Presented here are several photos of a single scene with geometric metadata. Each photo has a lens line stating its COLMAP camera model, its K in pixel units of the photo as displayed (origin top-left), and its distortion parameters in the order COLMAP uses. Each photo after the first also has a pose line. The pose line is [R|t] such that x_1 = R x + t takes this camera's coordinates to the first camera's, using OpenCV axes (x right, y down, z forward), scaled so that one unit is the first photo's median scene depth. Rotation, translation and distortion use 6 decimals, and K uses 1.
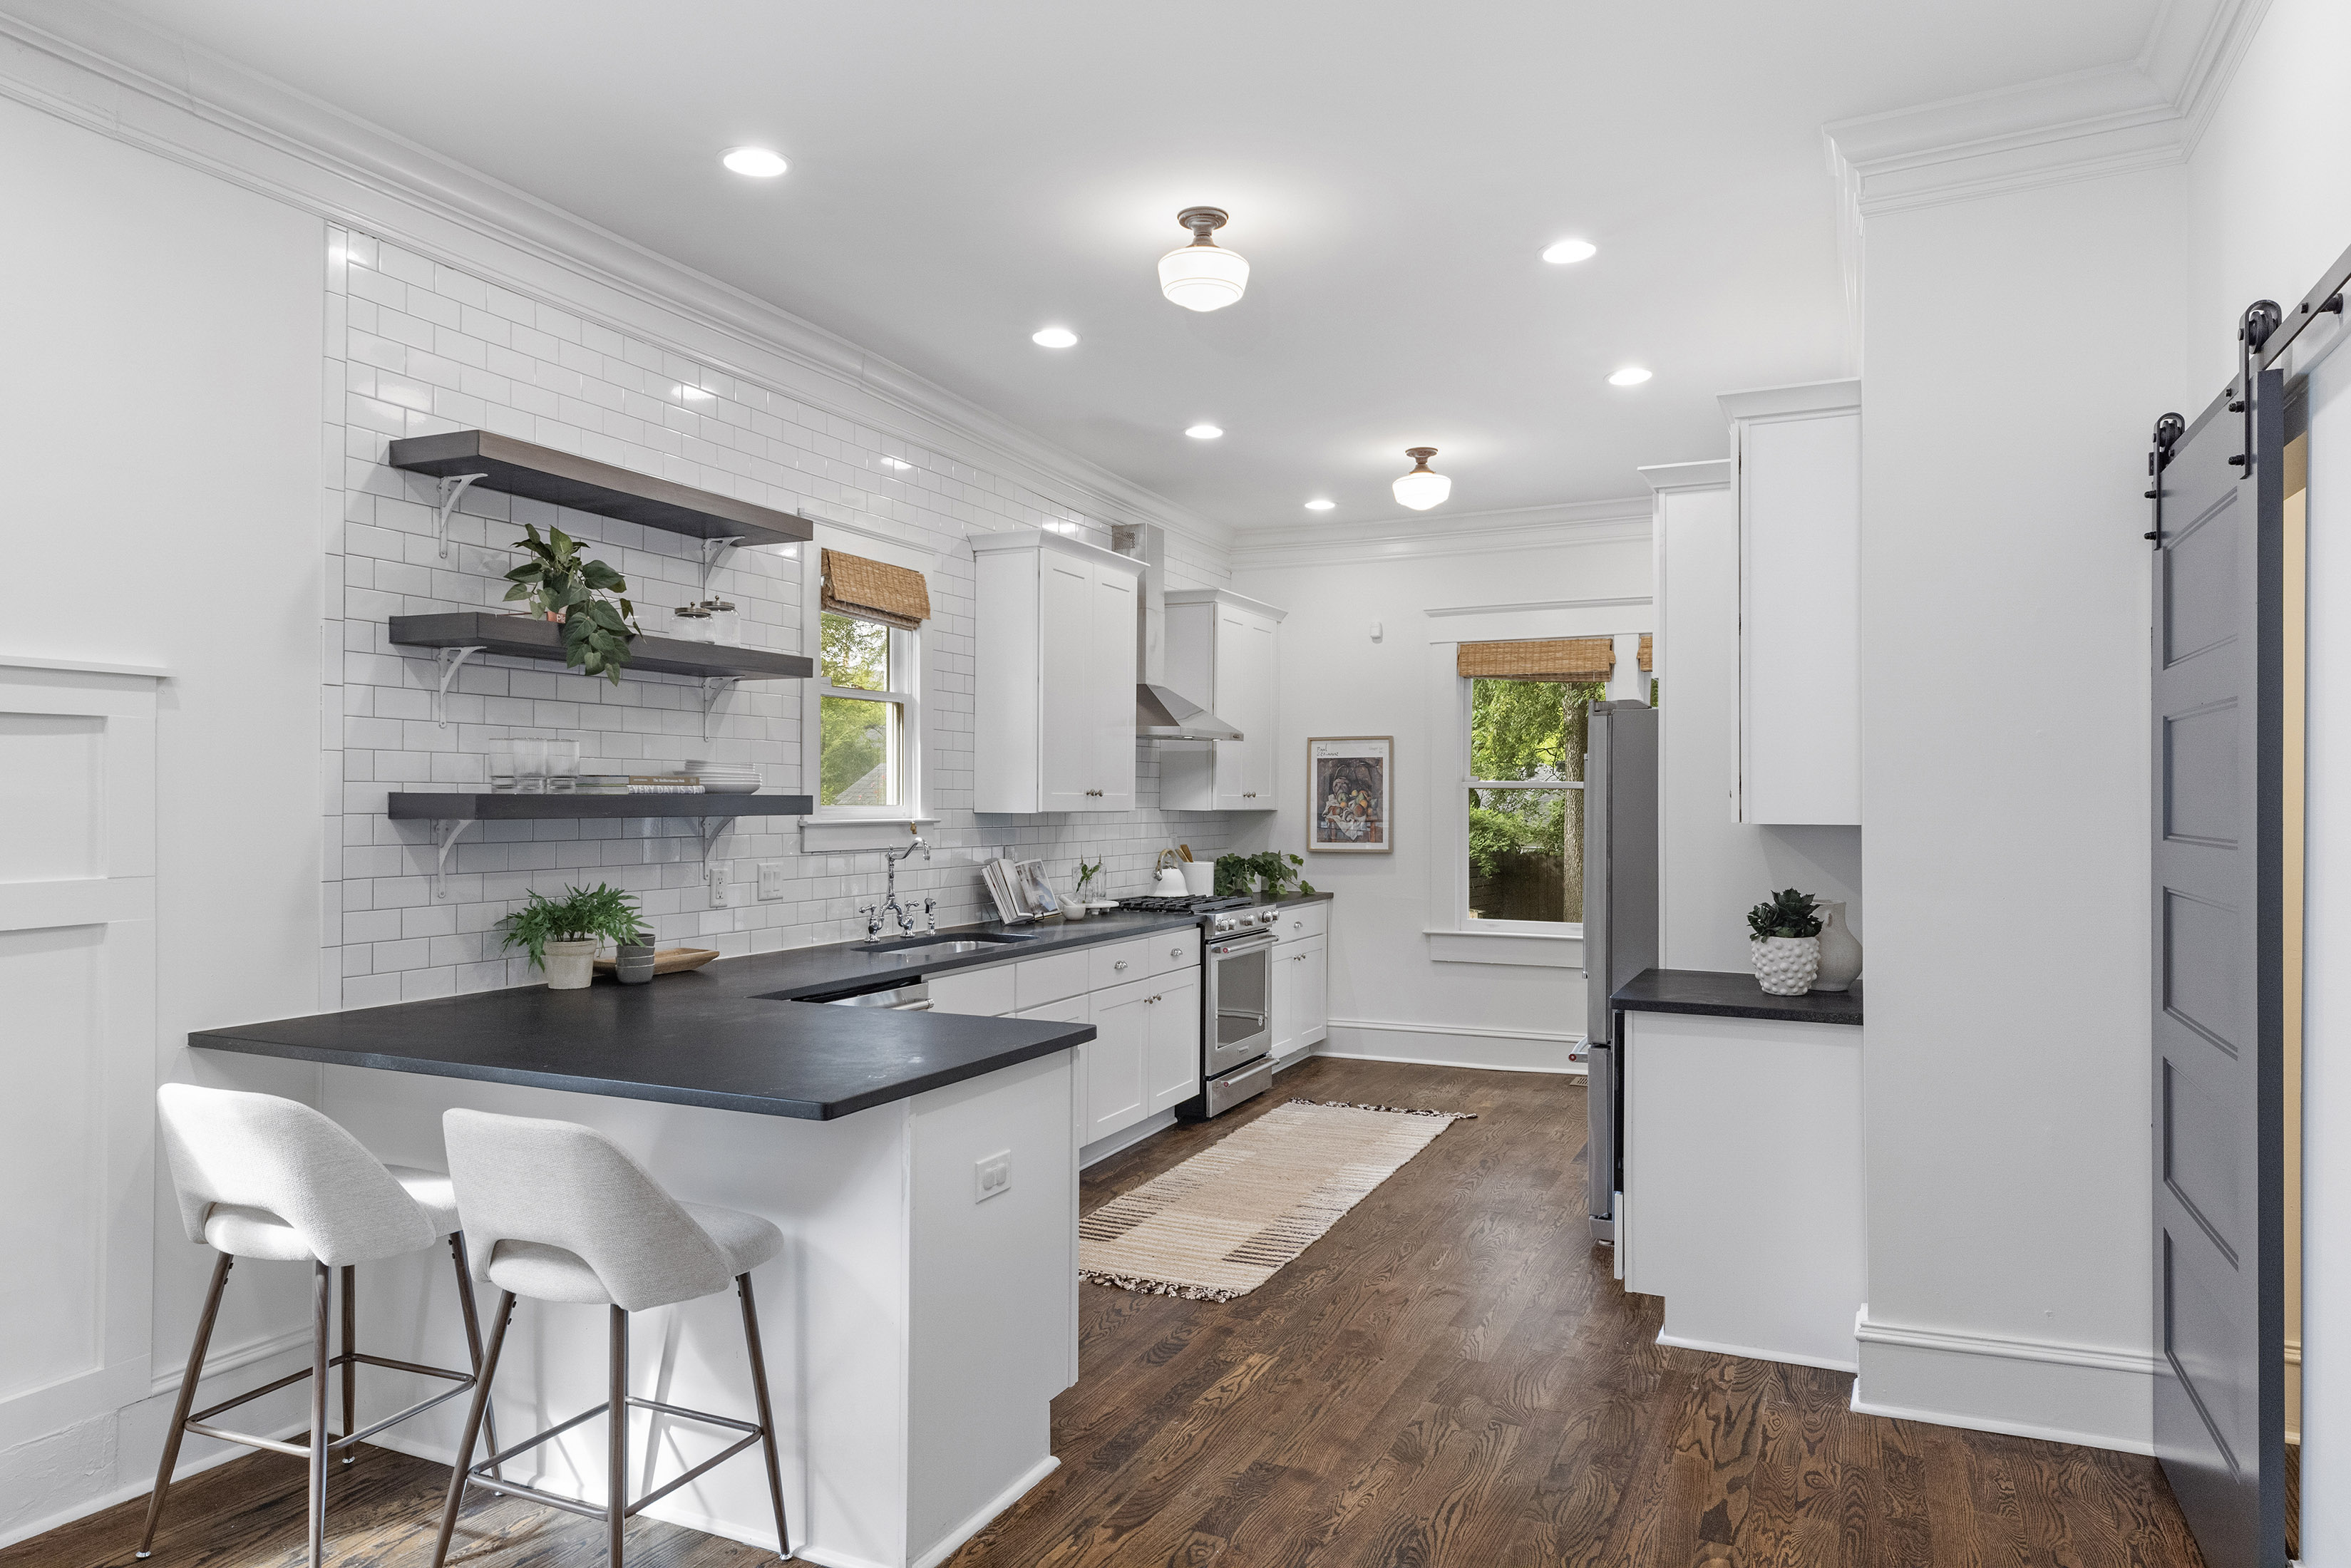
lens RADIAL K [[1451.9, 0, 1169.2], [0, 1451.9, 787.2], [0, 0, 1]] dist [0.011086, -0.001709]
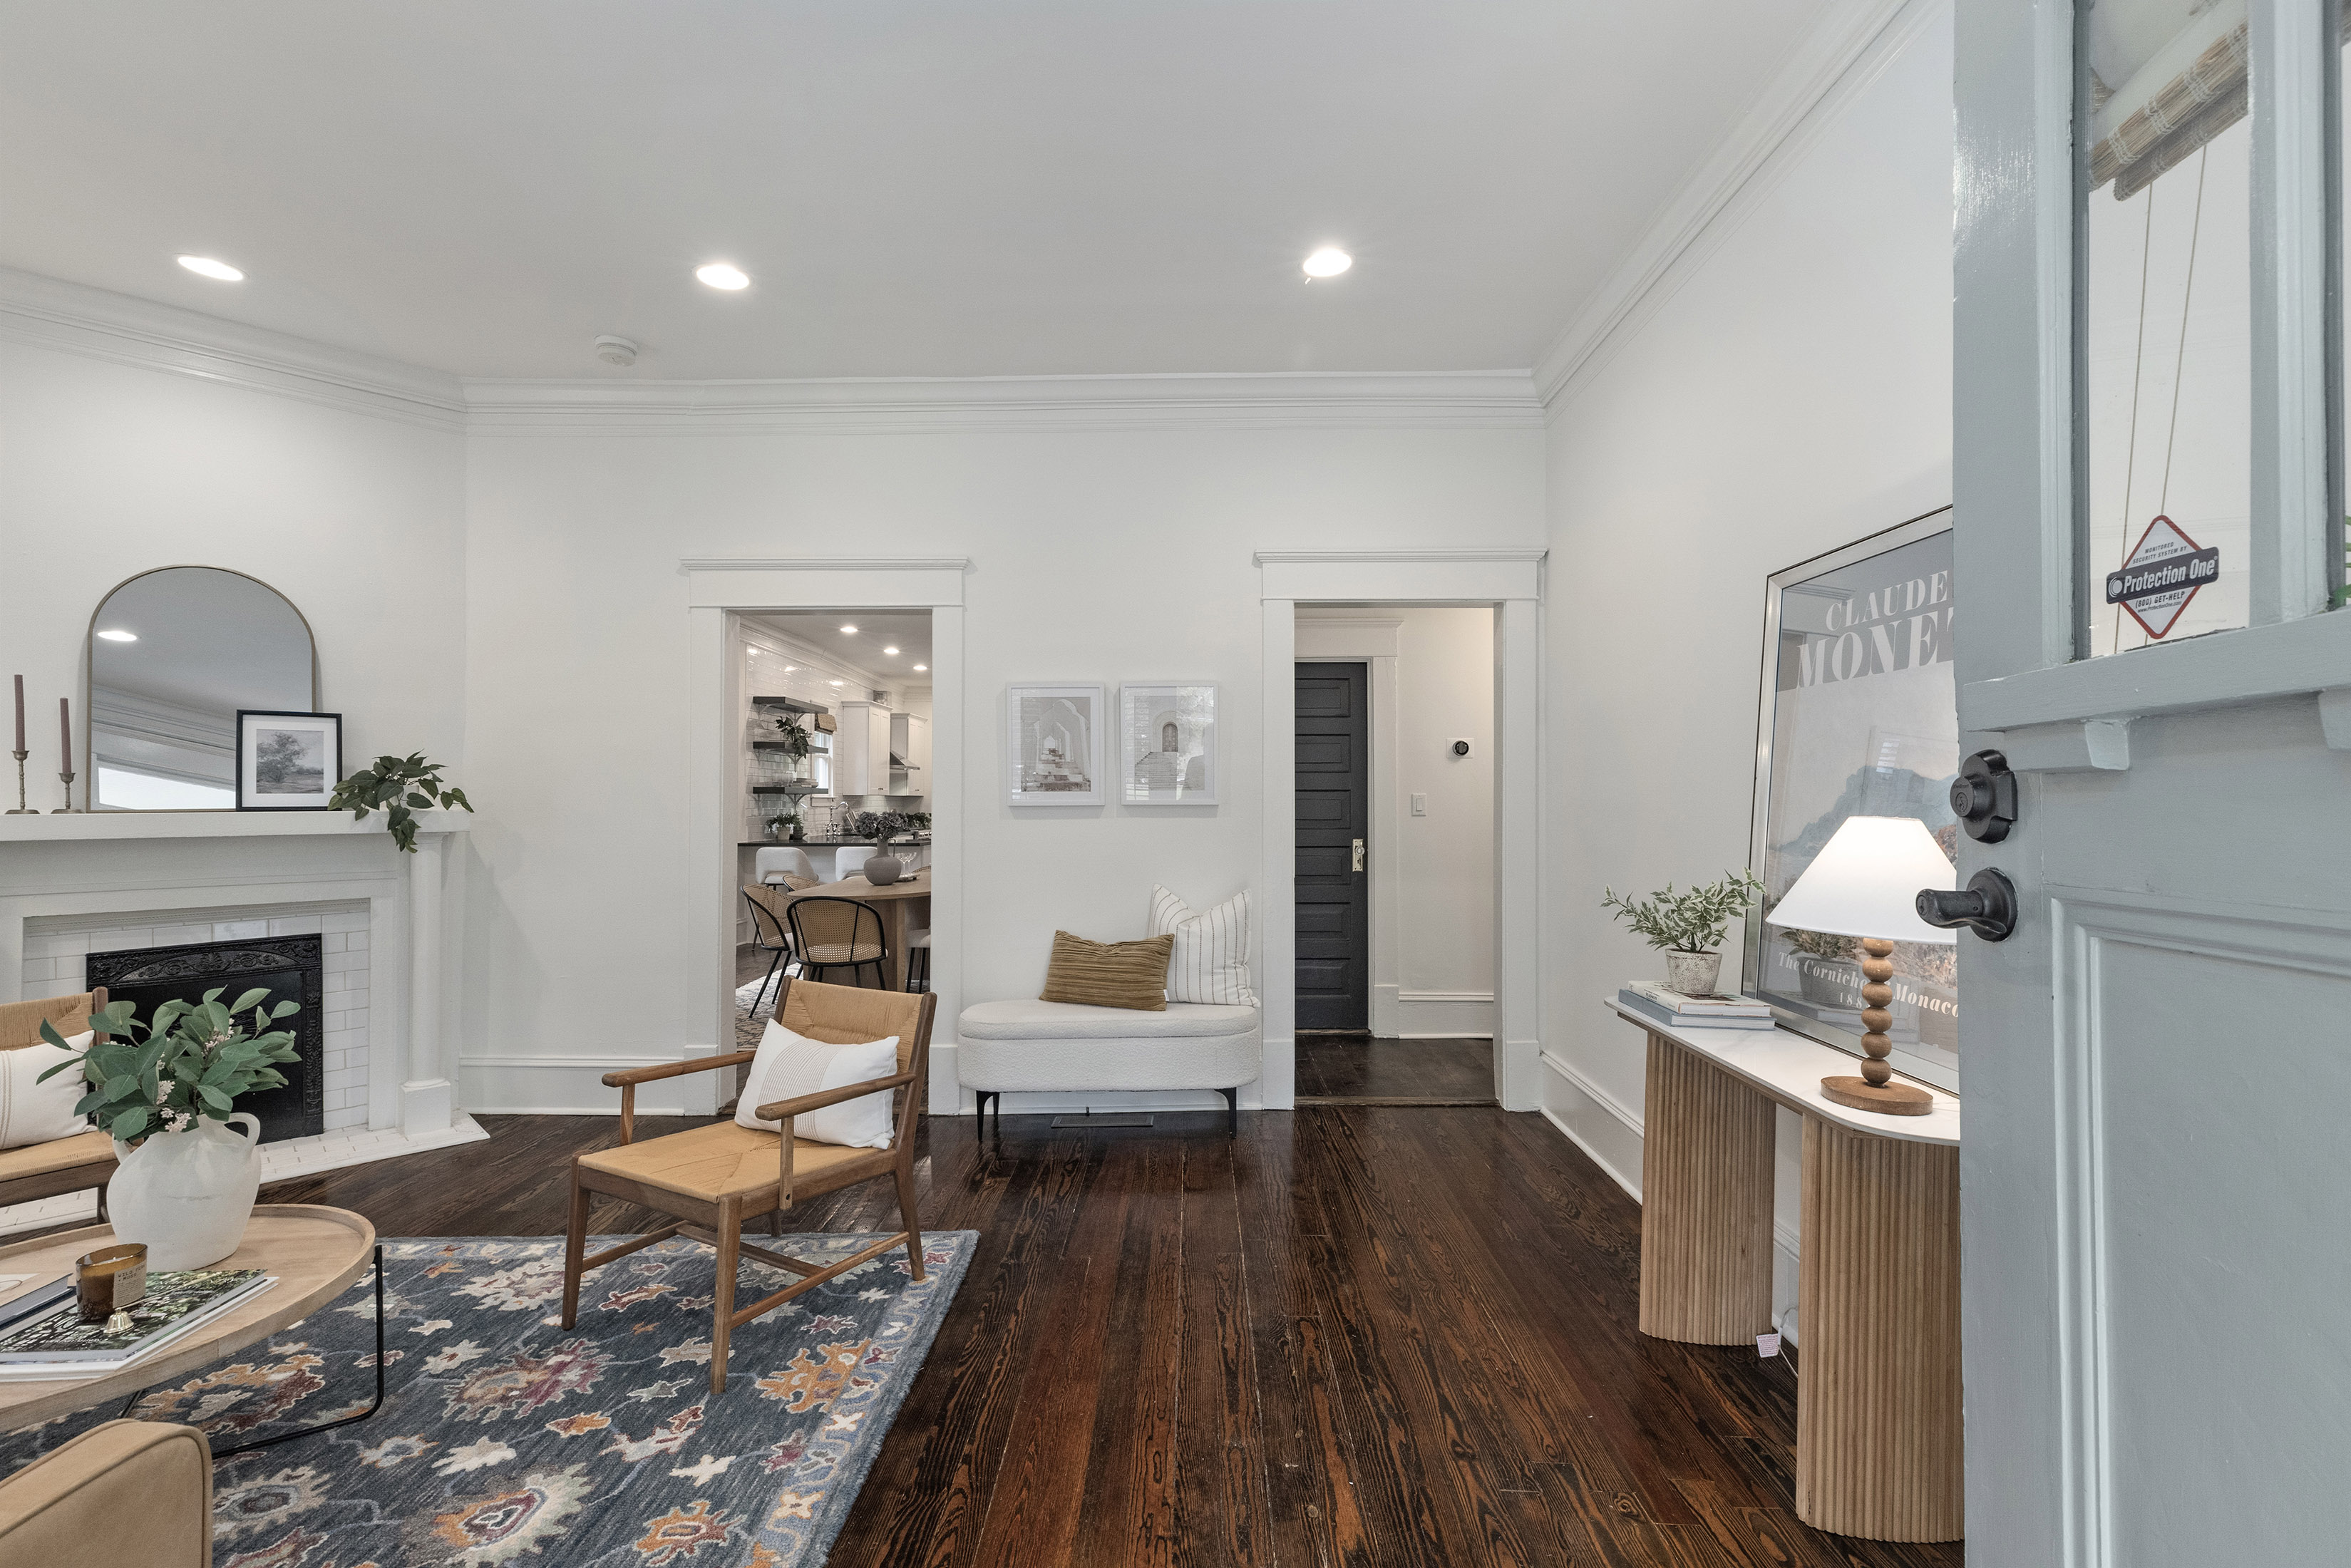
lens RADIAL K [[1052.5, 0, 1189.4], [0, 1052.5, 788.3], [0, 0, 1]] dist [0.007235, -0.002483]
pose [[0.903020, 0.000239, 0.429598, -0.546908], [0.000858, 0.999997, -0.002361, 0.012779], [-0.429598, 0.002501, 0.903017, -1.622358]]
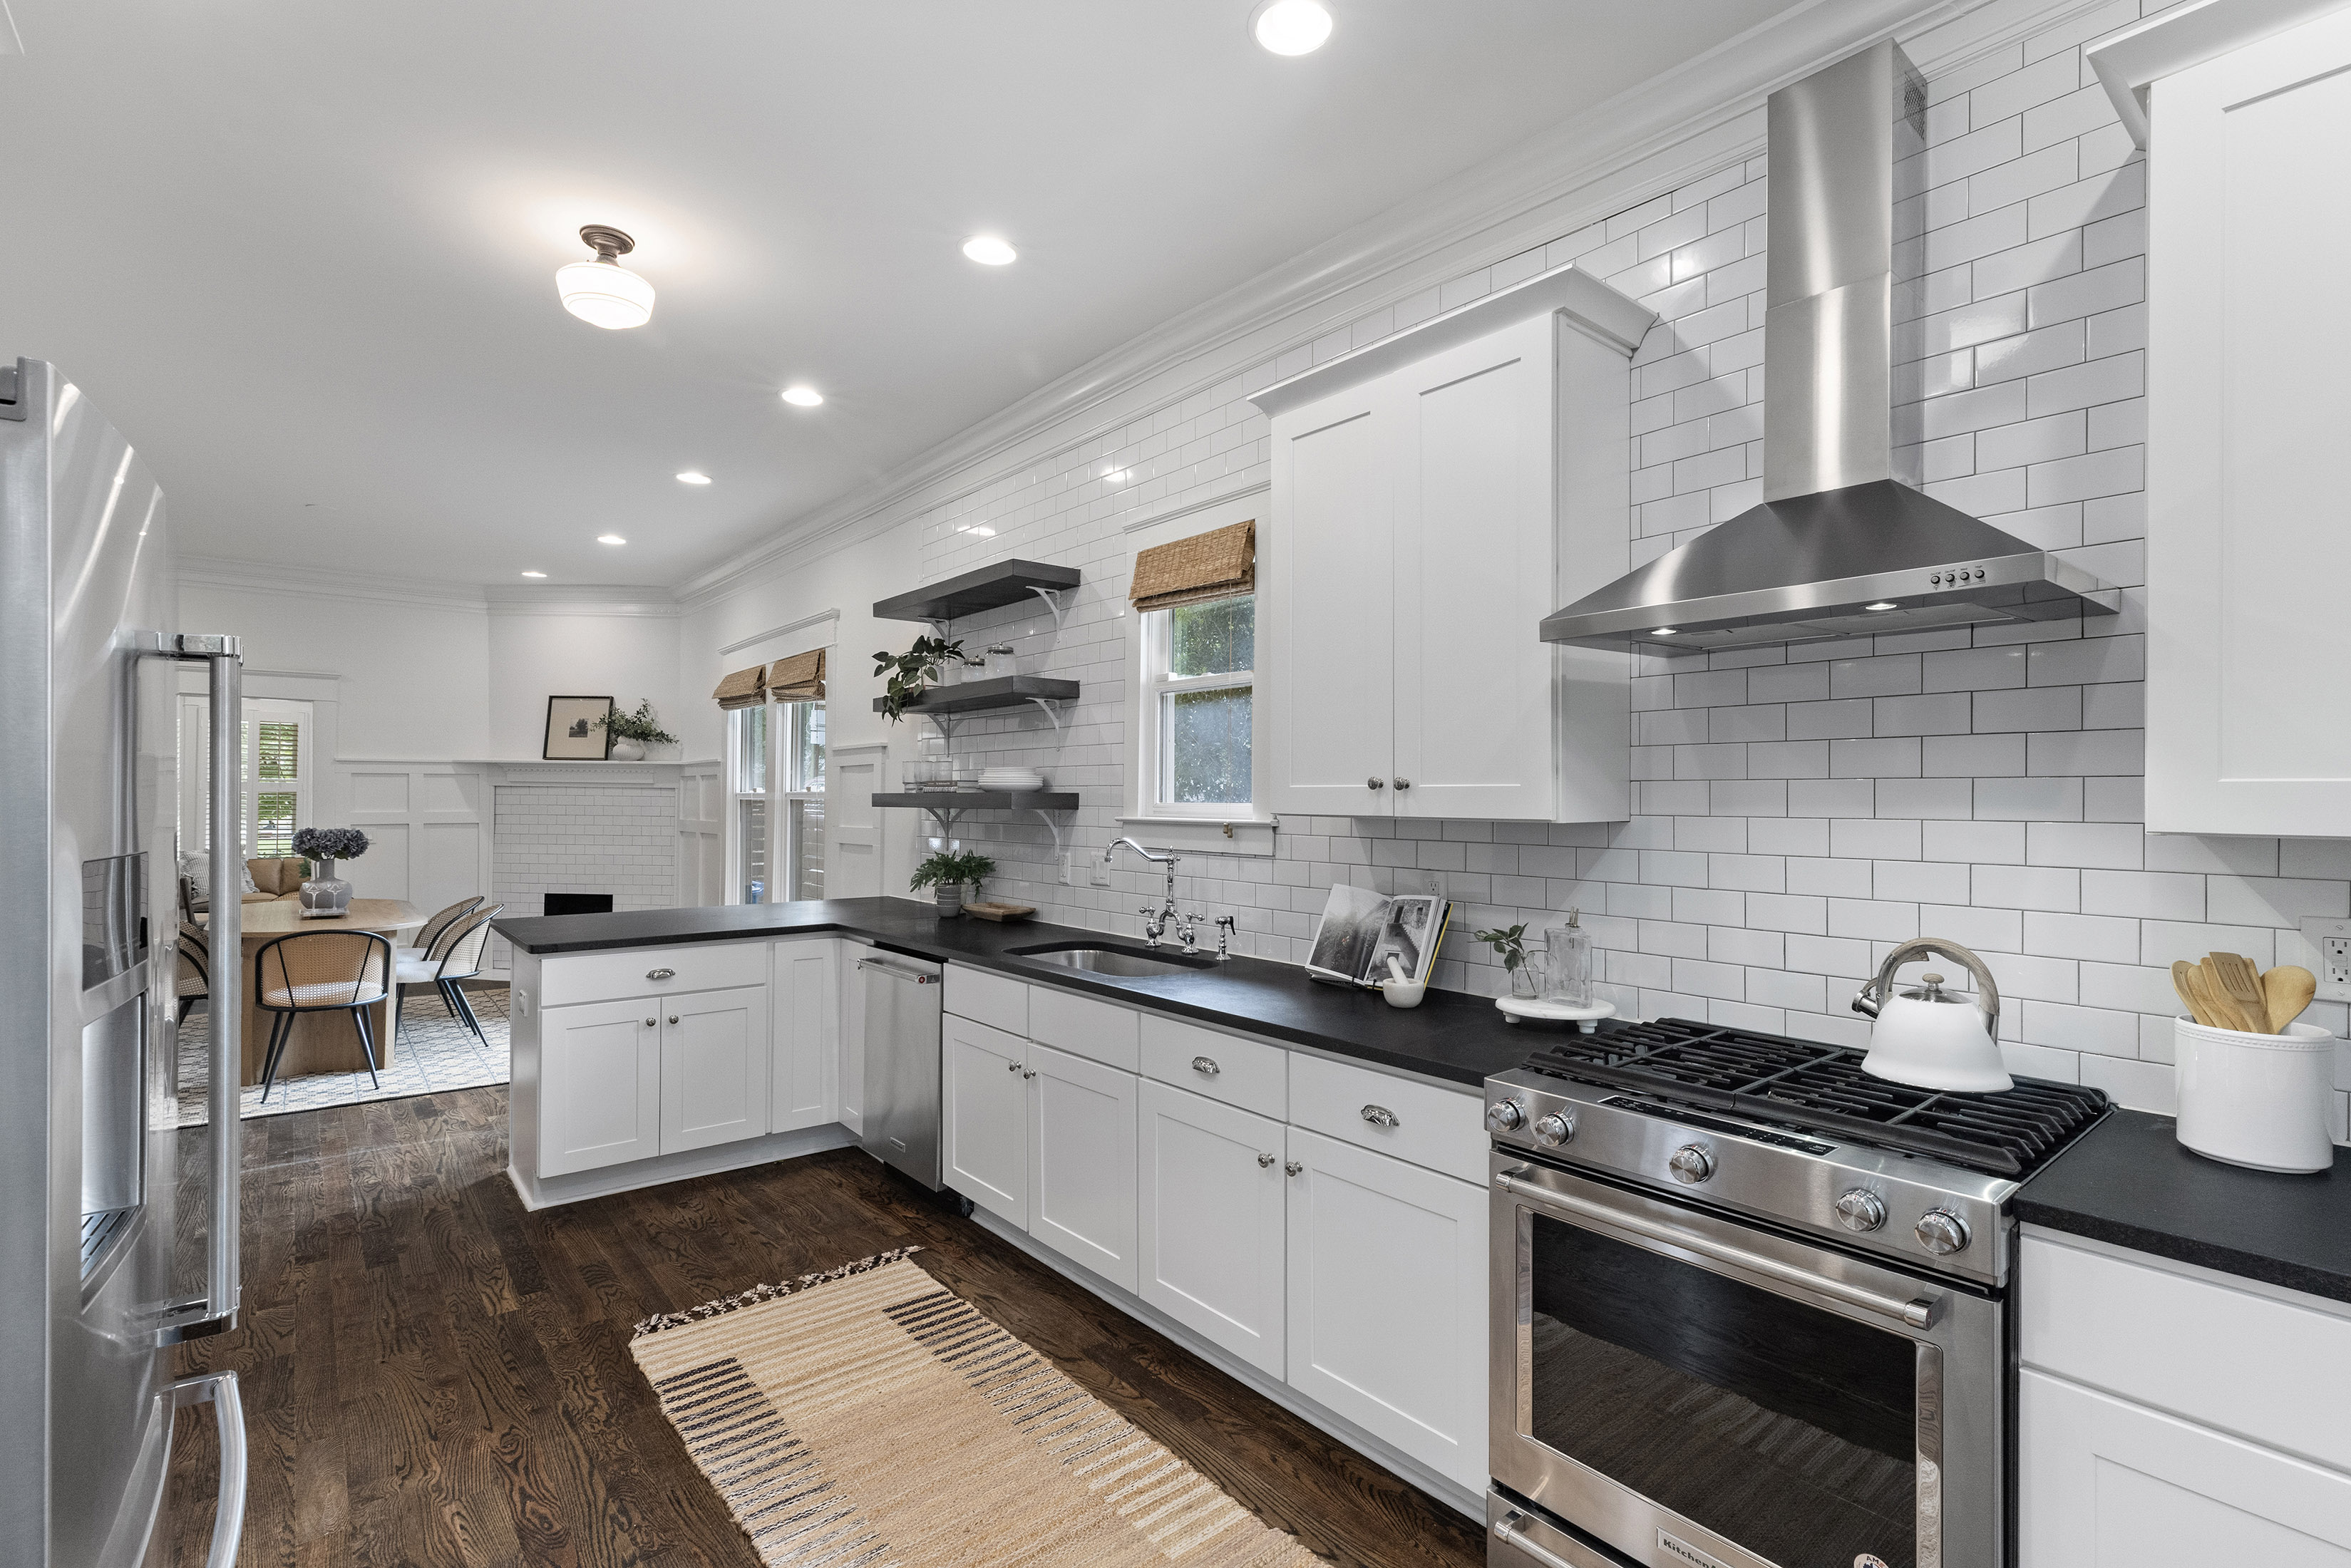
lens RADIAL K [[1052.5, 0, 1168.3], [0, 1052.5, 799.2], [0, 0, 1]] dist [0.007235, -0.002483]
pose [[-0.420927, -0.002548, -0.907091, 0.473078], [0.003788, 0.999982, -0.004566, 0.015066], [0.907087, -0.005358, -0.420910, 1.476581]]
